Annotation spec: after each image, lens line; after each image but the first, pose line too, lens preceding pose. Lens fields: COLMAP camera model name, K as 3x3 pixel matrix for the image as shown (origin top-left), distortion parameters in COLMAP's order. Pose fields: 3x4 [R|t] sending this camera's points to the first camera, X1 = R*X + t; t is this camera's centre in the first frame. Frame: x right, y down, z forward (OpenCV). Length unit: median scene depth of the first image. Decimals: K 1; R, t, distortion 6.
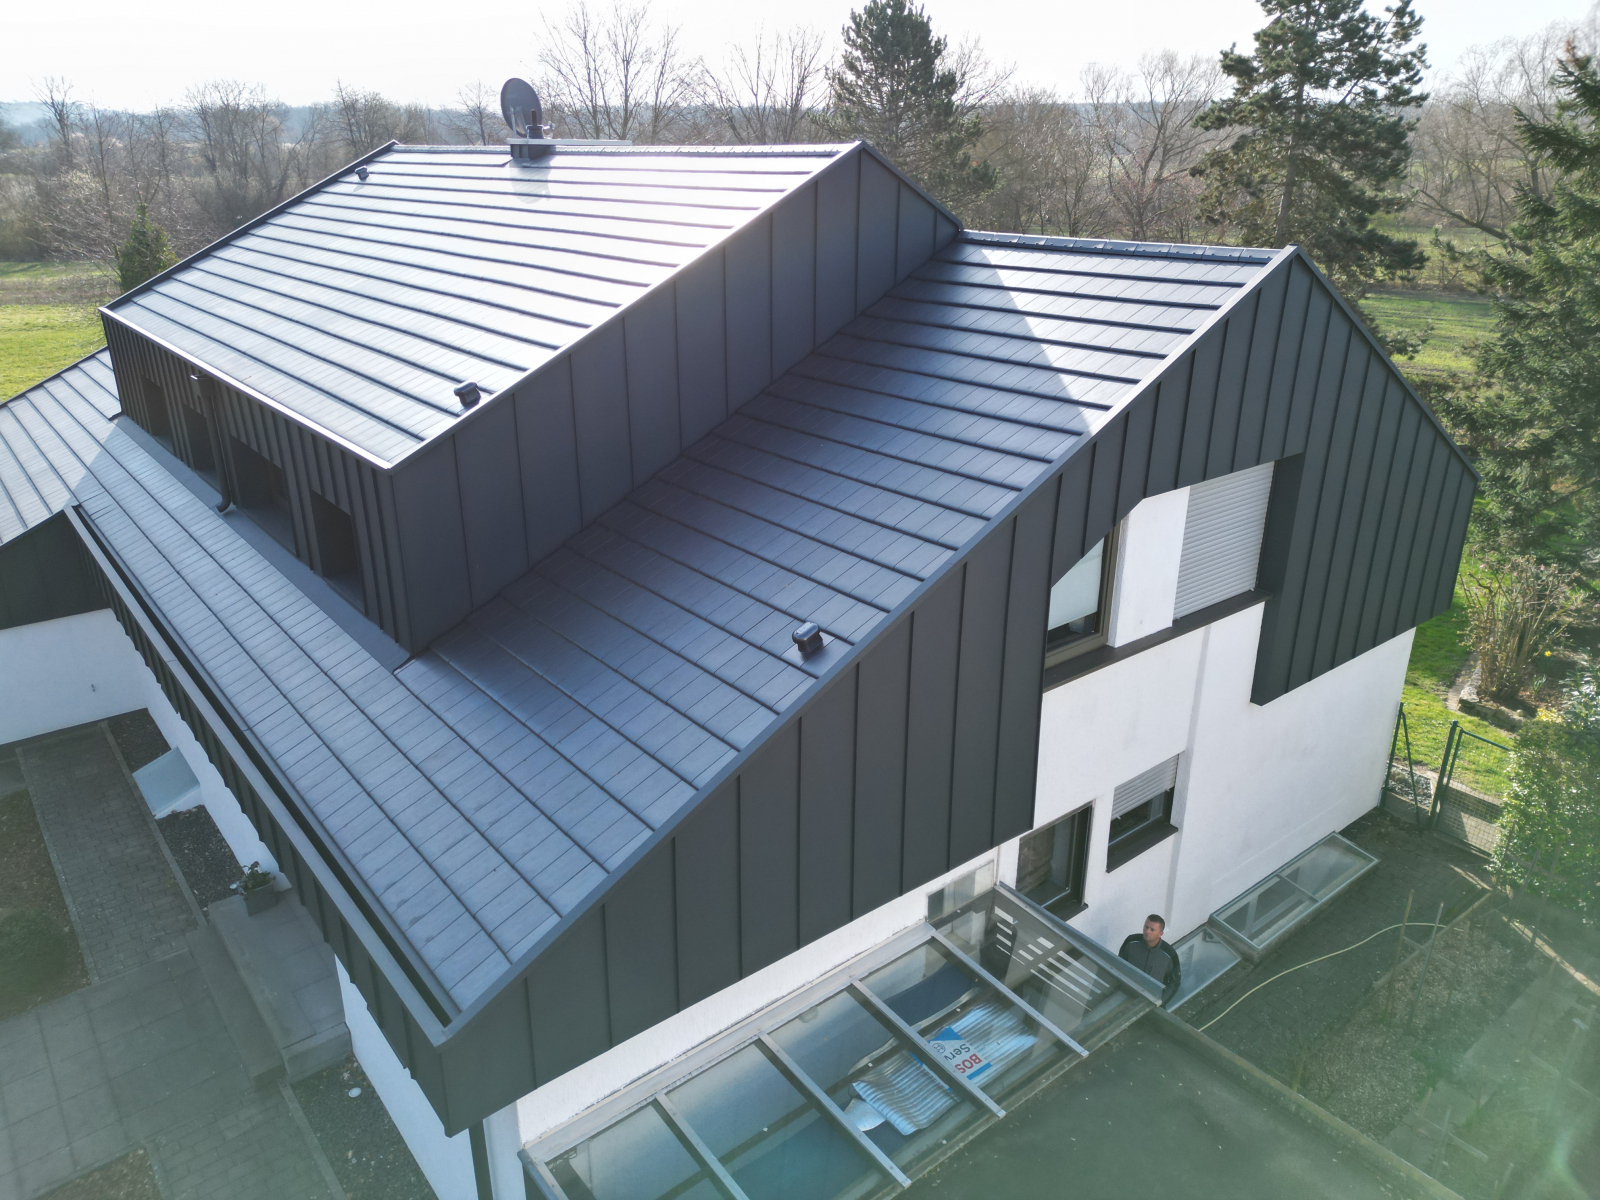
lens RADIAL K [[1118.2, 0, 800.0], [0, 1118.2, 600.0], [0, 0, 1]] dist [0.004880, 0.001000]
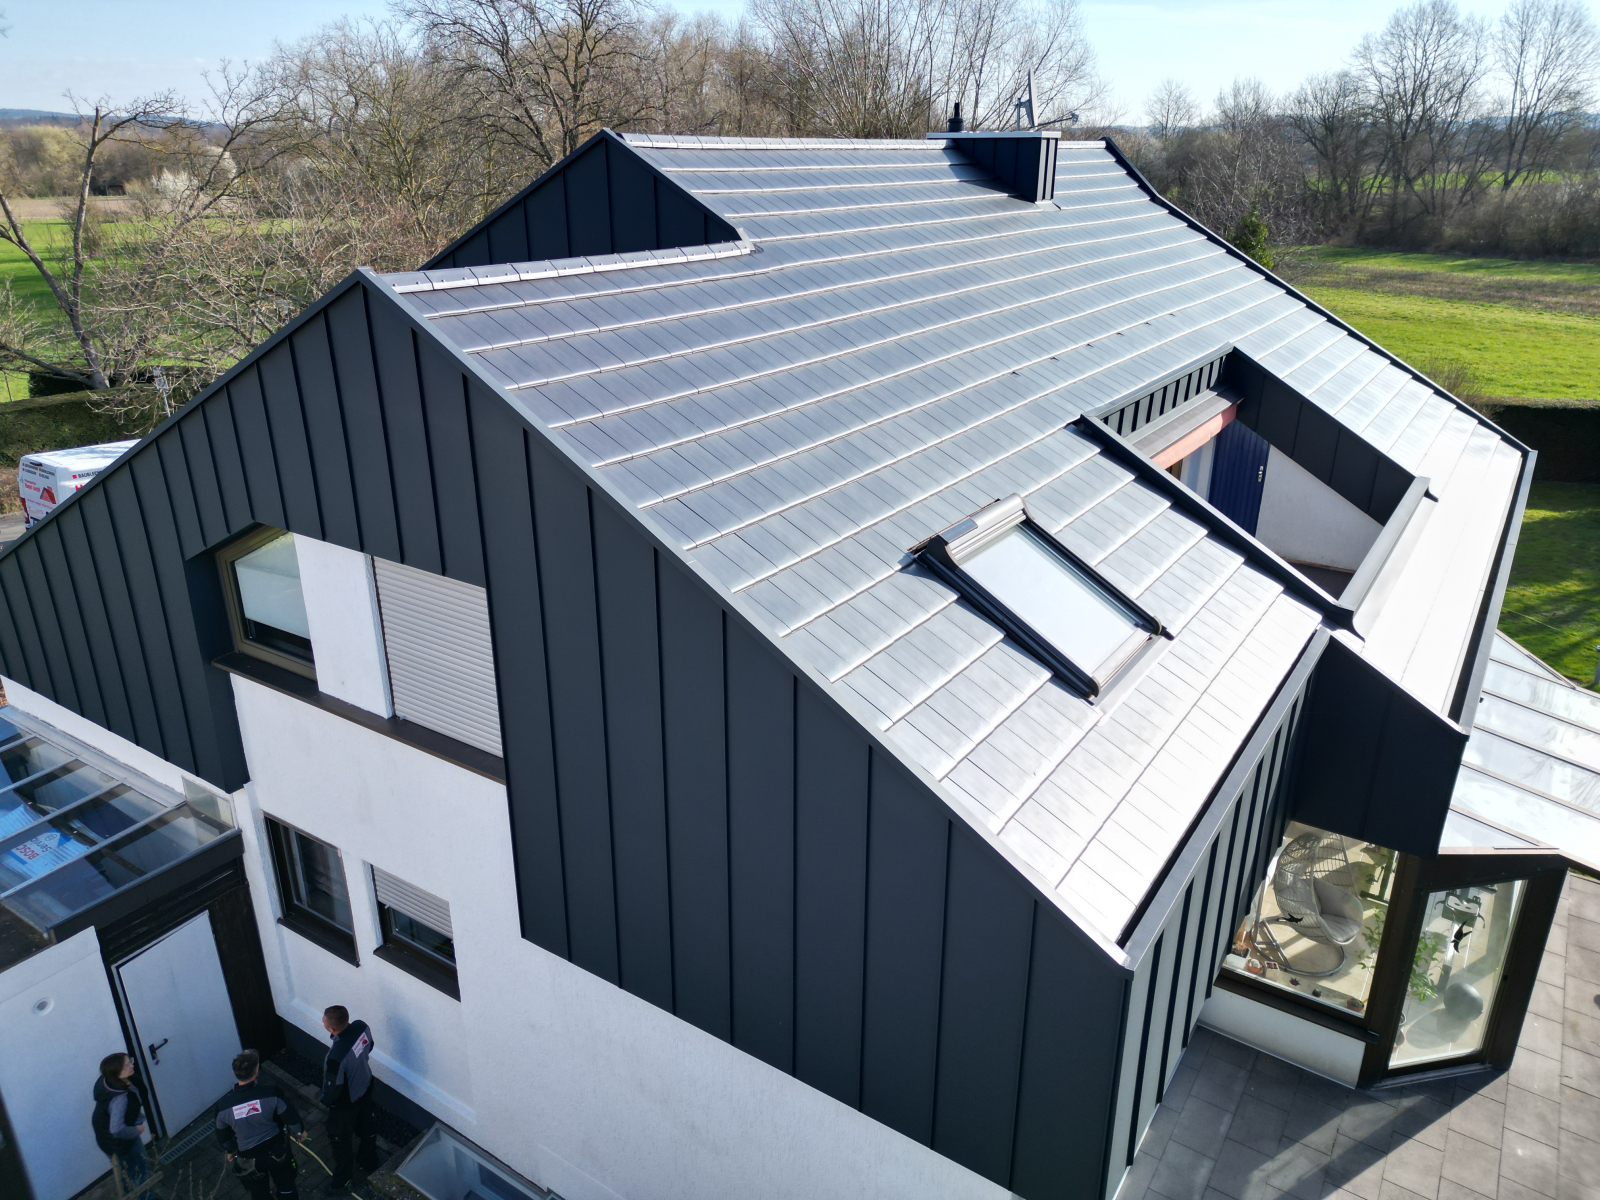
lens RADIAL K [[1118.2, 0, 800.0], [0, 1118.2, 600.0], [0, 0, 1]] dist [0.004880, 0.001000]
pose [[0.297139, 0.346573, -0.889716, 1.118367], [-0.344685, 0.907904, 0.238543, -0.355029], [0.890450, 0.235791, 0.389233, 0.928926]]
